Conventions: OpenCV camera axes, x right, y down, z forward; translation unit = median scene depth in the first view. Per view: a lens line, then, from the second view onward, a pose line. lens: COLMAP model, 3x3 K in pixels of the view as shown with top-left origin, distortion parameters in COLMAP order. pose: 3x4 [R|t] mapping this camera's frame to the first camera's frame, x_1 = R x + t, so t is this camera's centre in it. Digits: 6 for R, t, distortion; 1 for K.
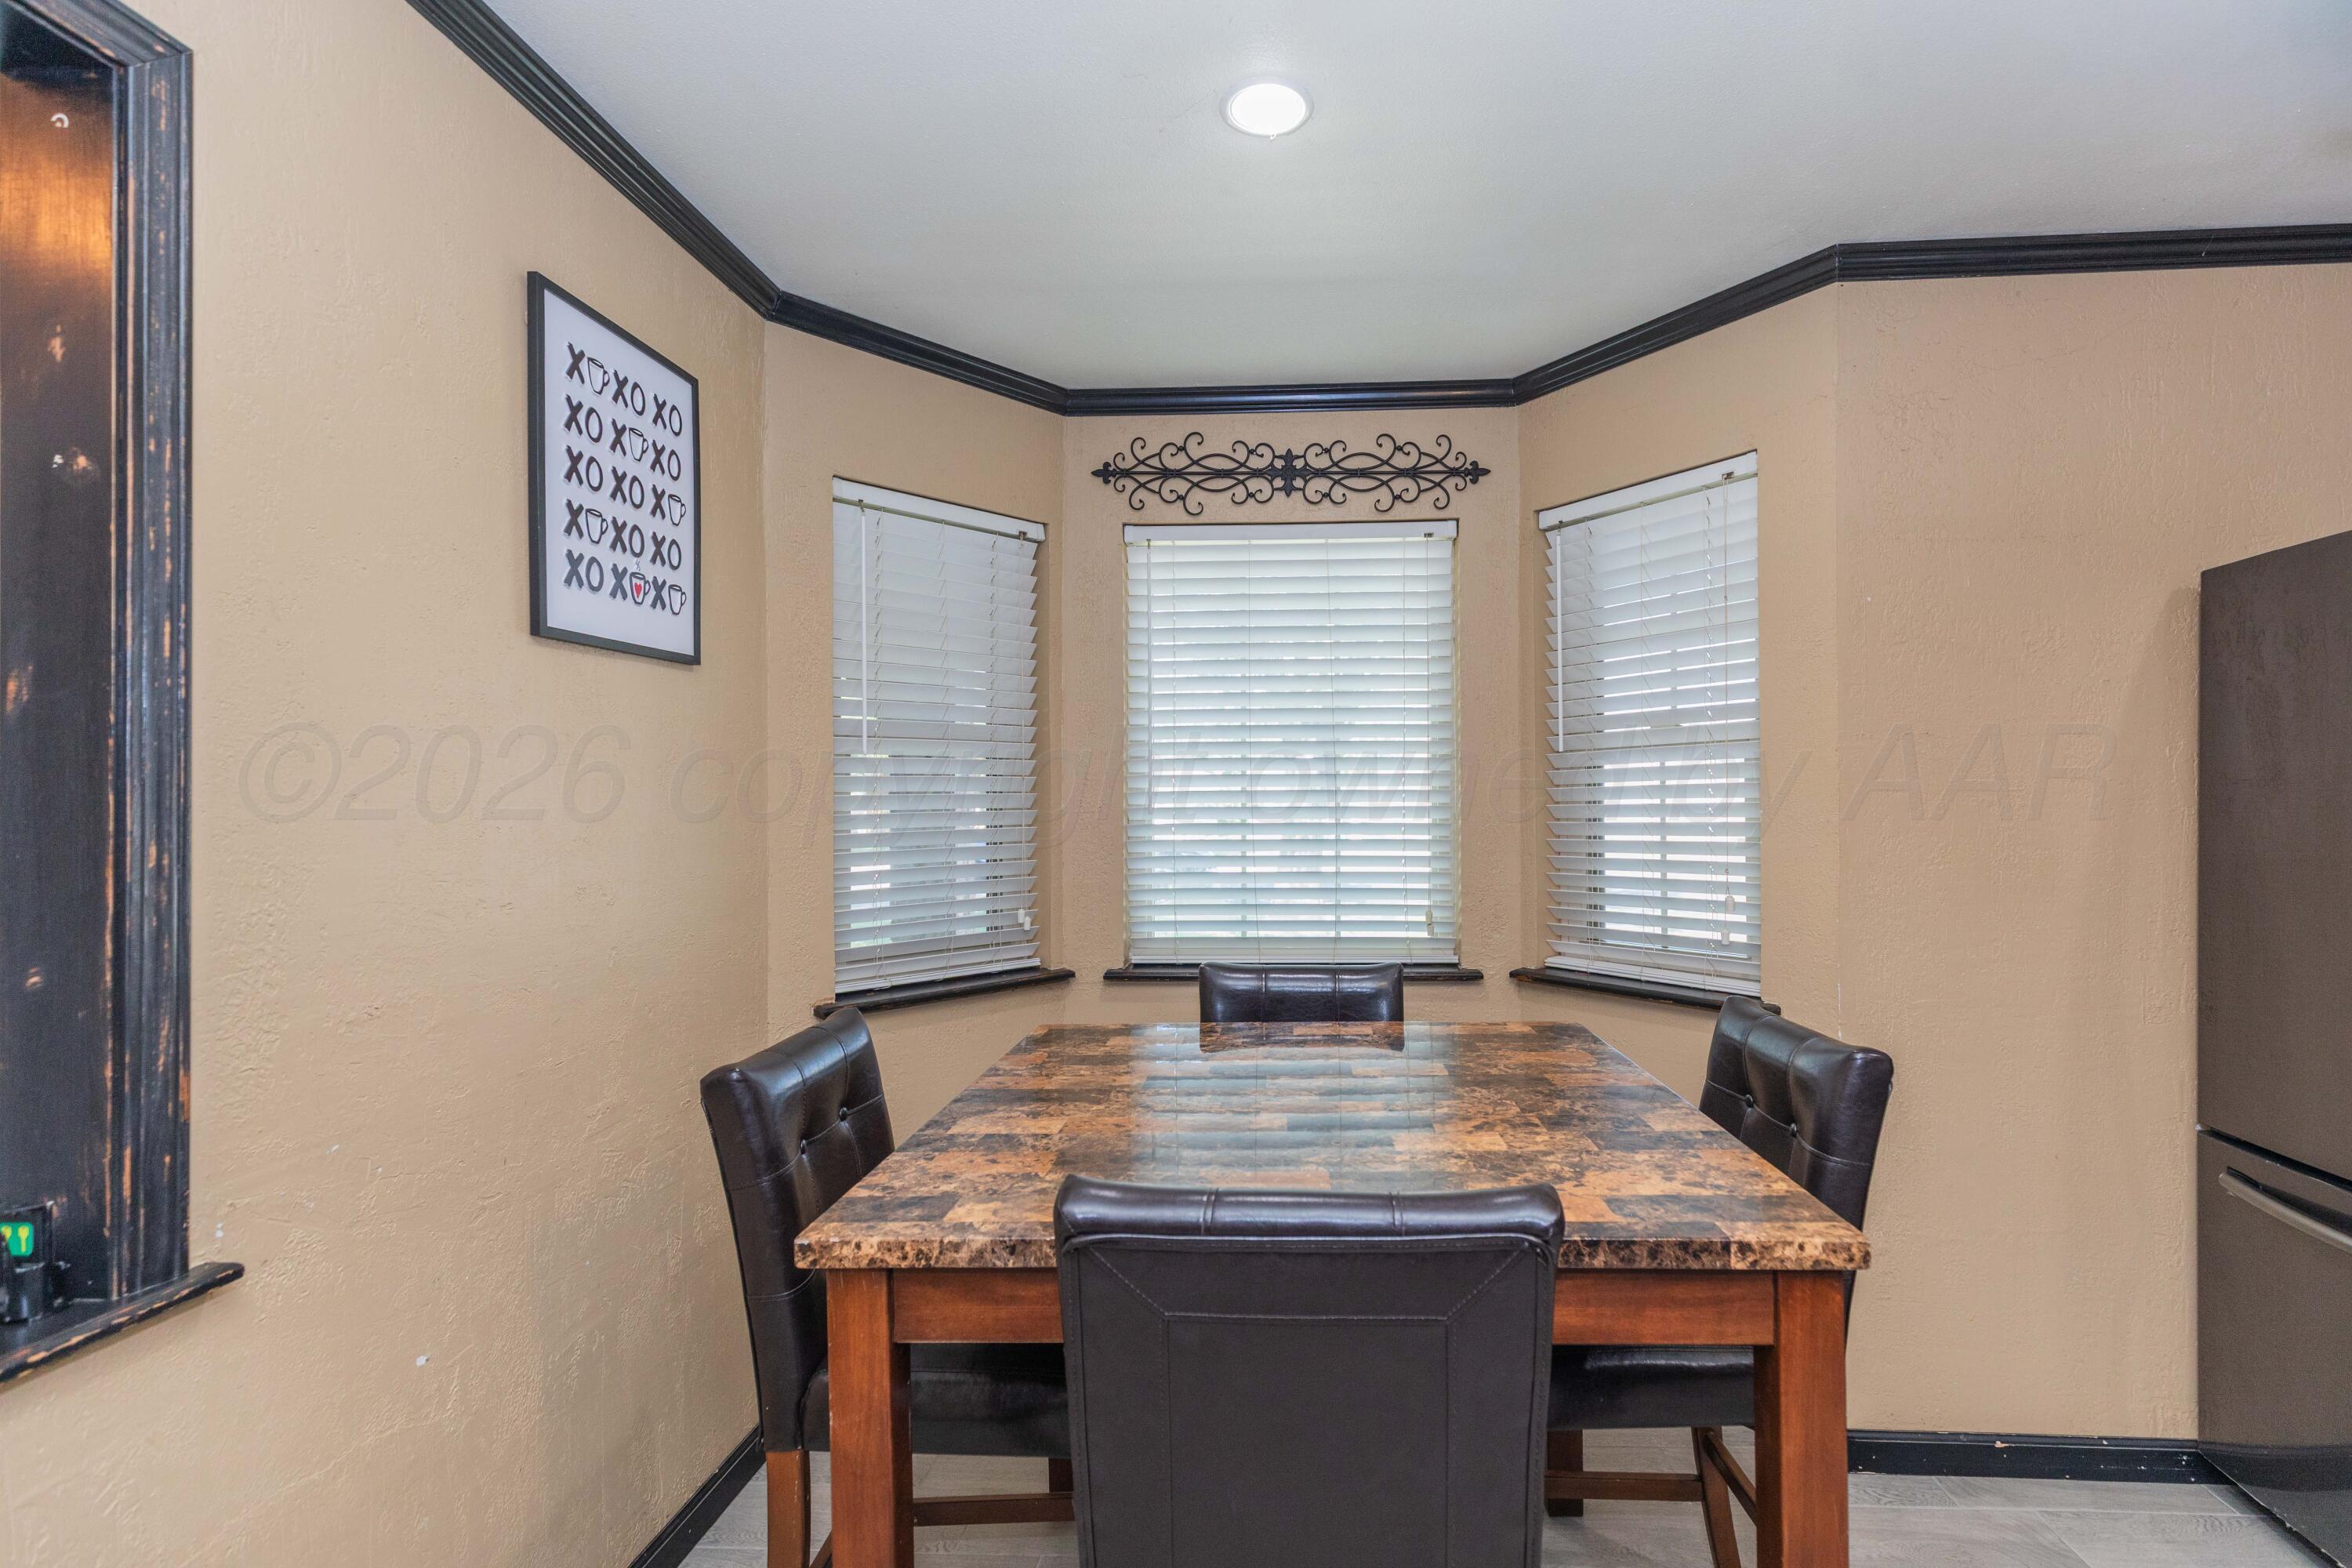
lens RADIAL K [[1070.5, 0, 1245.2], [0, 1070.5, 798.5], [0, 0, 1]] dist [0.024017, -0.018177]
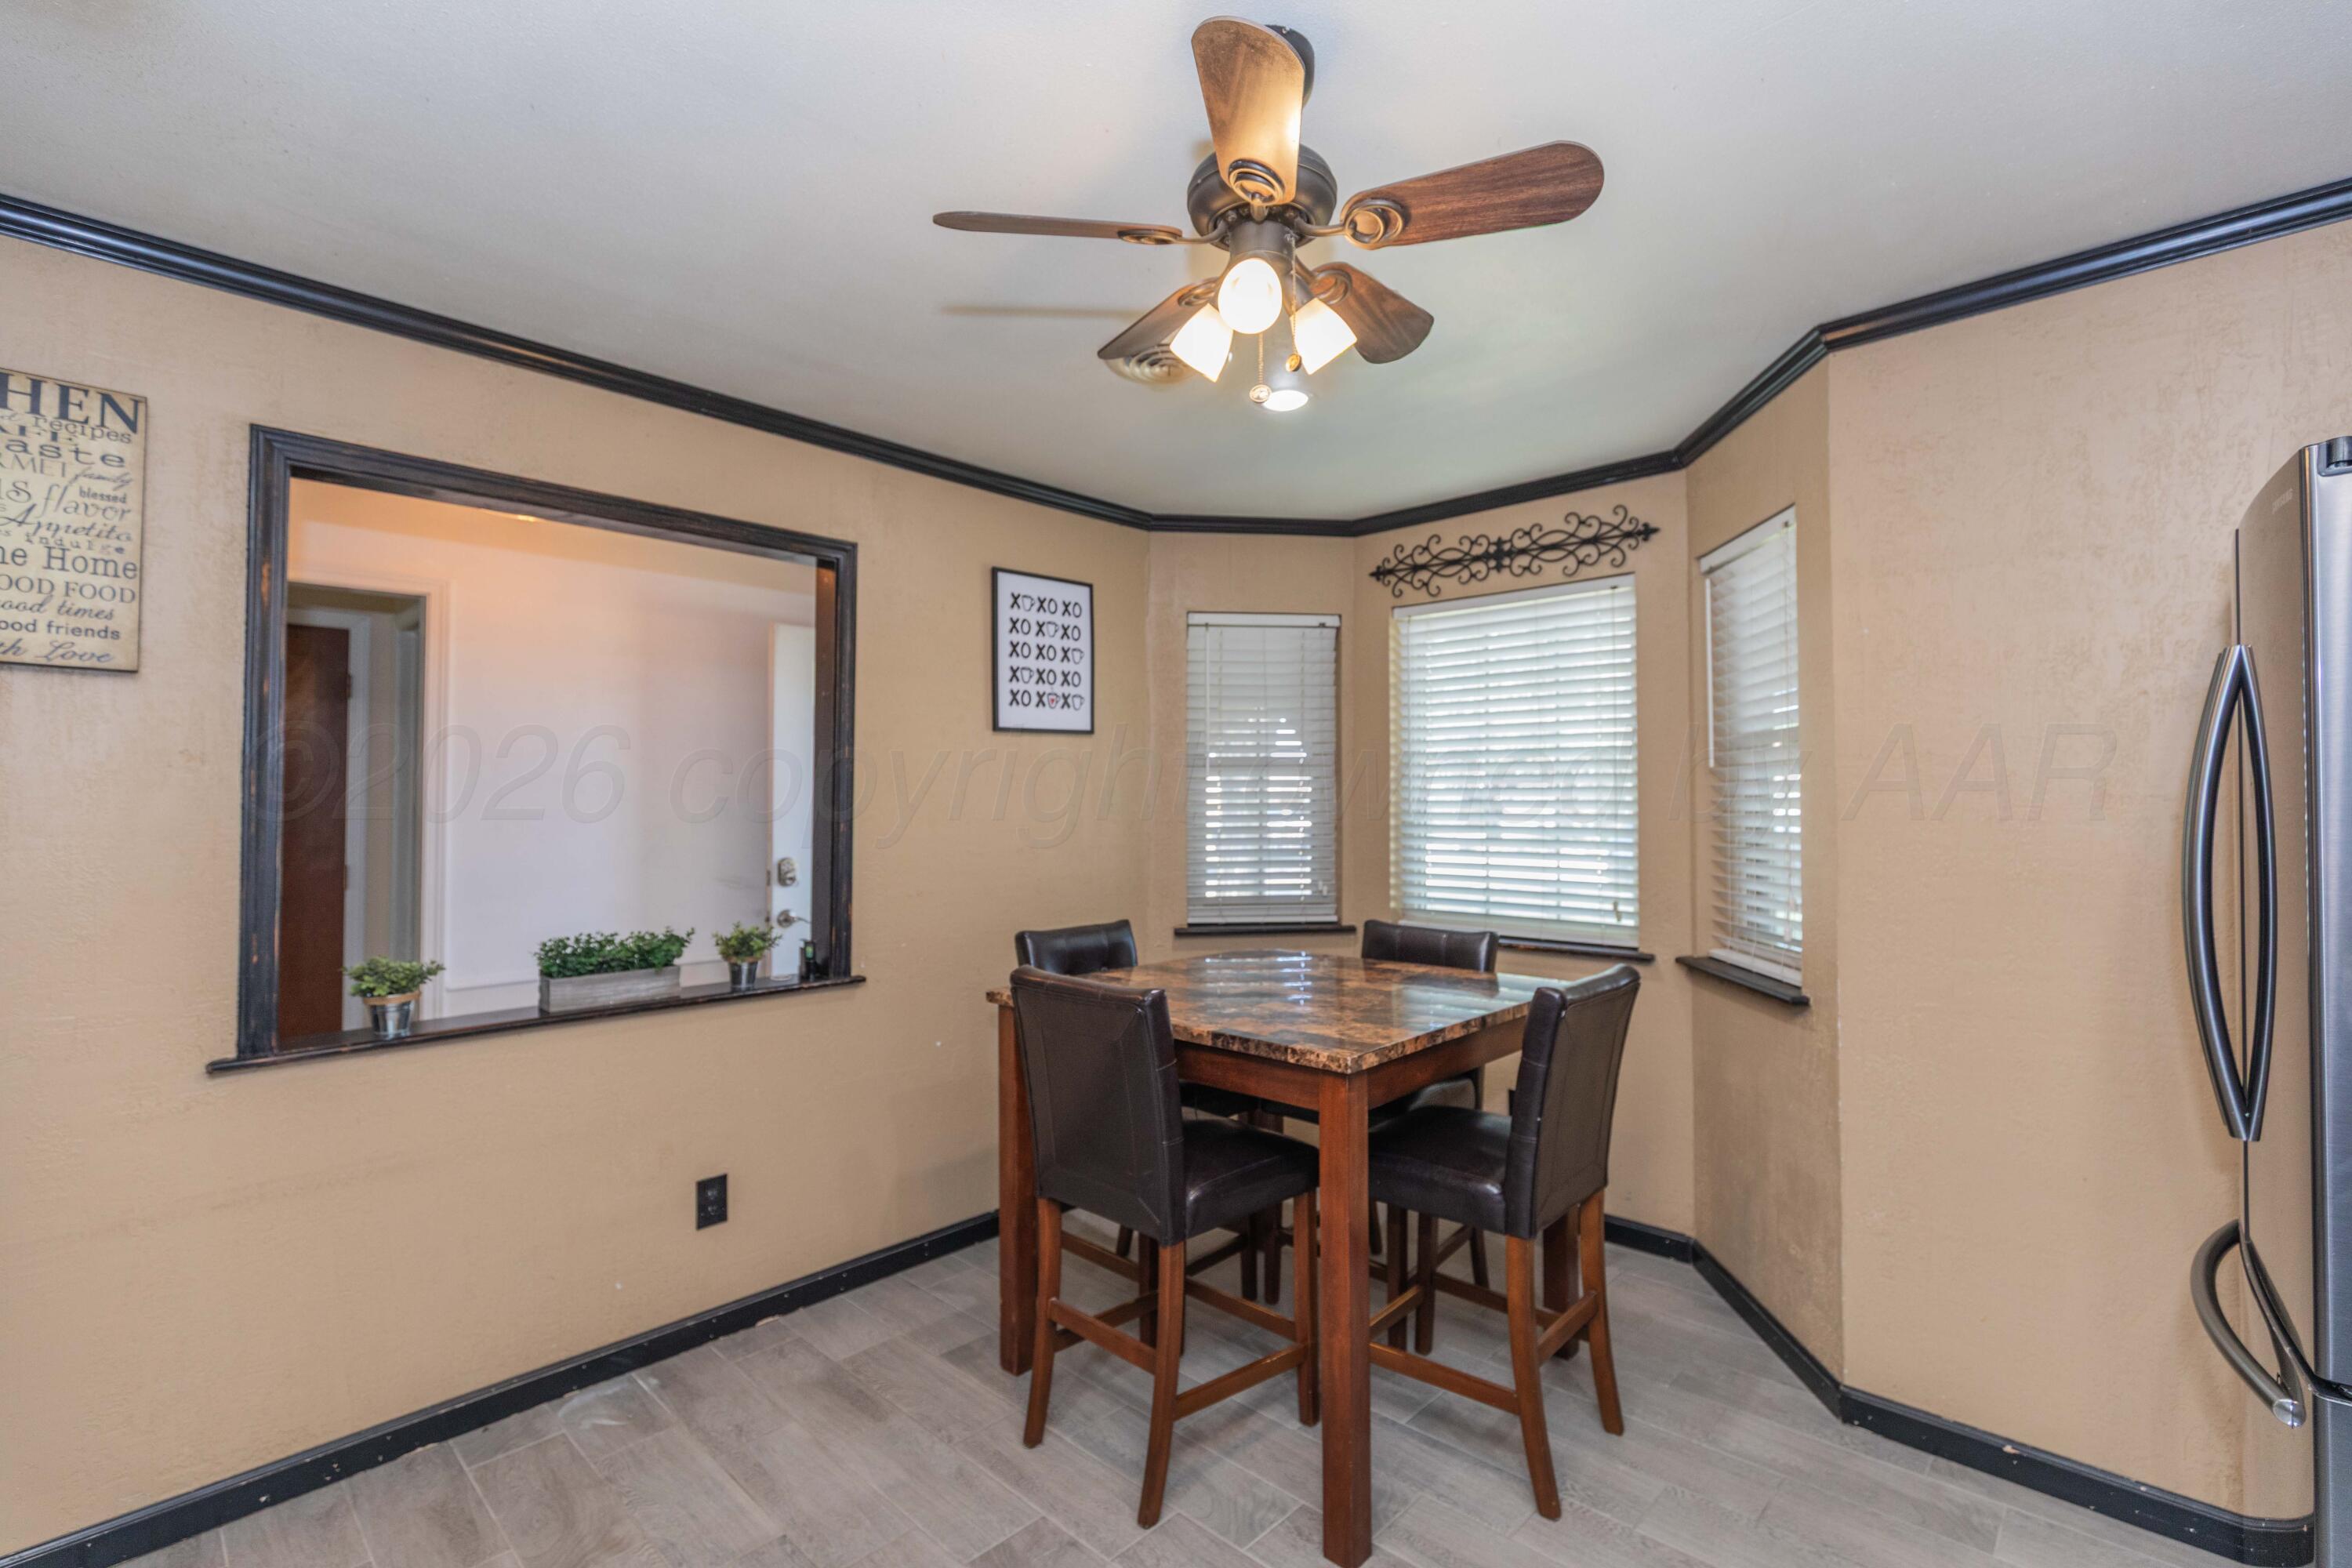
lens RADIAL K [[1015.1, 0, 1176.0], [0, 1015.1, 784.0], [0, 0, 1]] dist [0.001619, 0.000217]
pose [[0.760852, -0.006460, -0.648893, 0.541450], [-0.002216, 0.999919, -0.012554, -0.011121], [0.648921, 0.010990, 0.760776, -0.182988]]
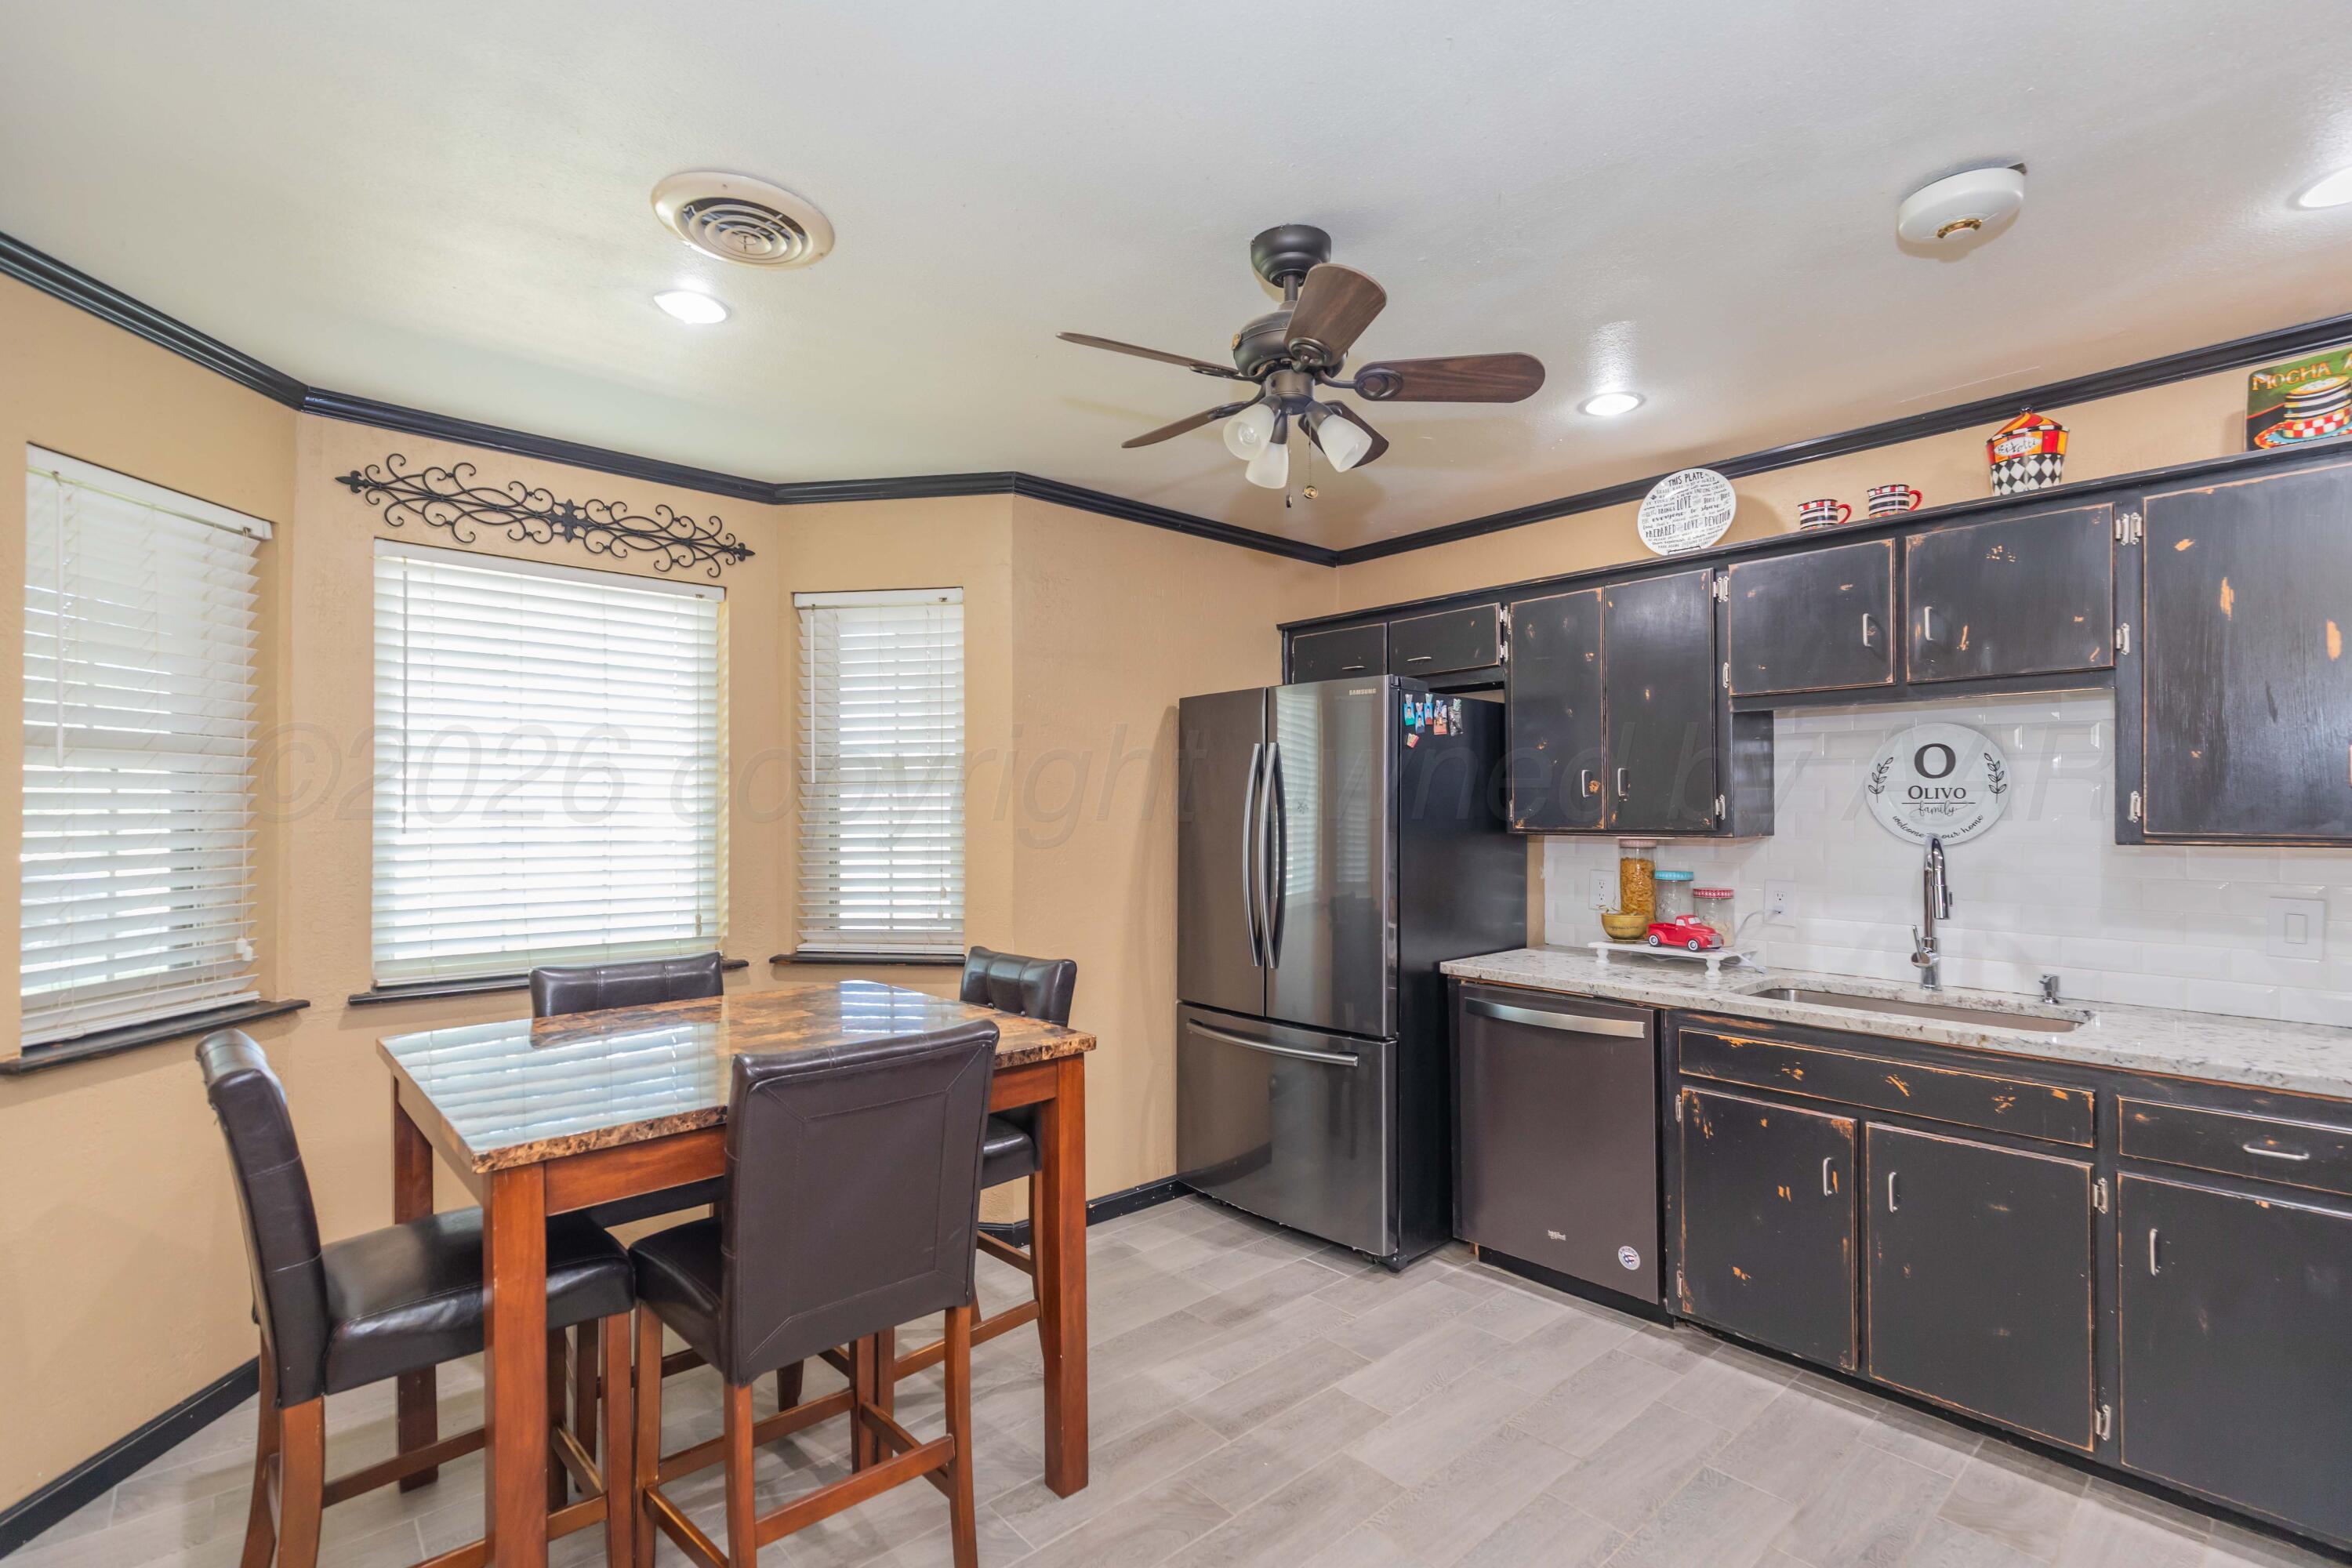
lens RADIAL K [[1069.0, 0, 1180.9], [0, 1069.0, 813.3], [0, 0, 1]] dist [0.001781, 0.000245]
pose [[0.713393, 0.006733, 0.700732, -0.279422], [-0.006144, 0.999976, -0.003353, -0.005638], [-0.700737, -0.001913, 0.713417, -0.218120]]
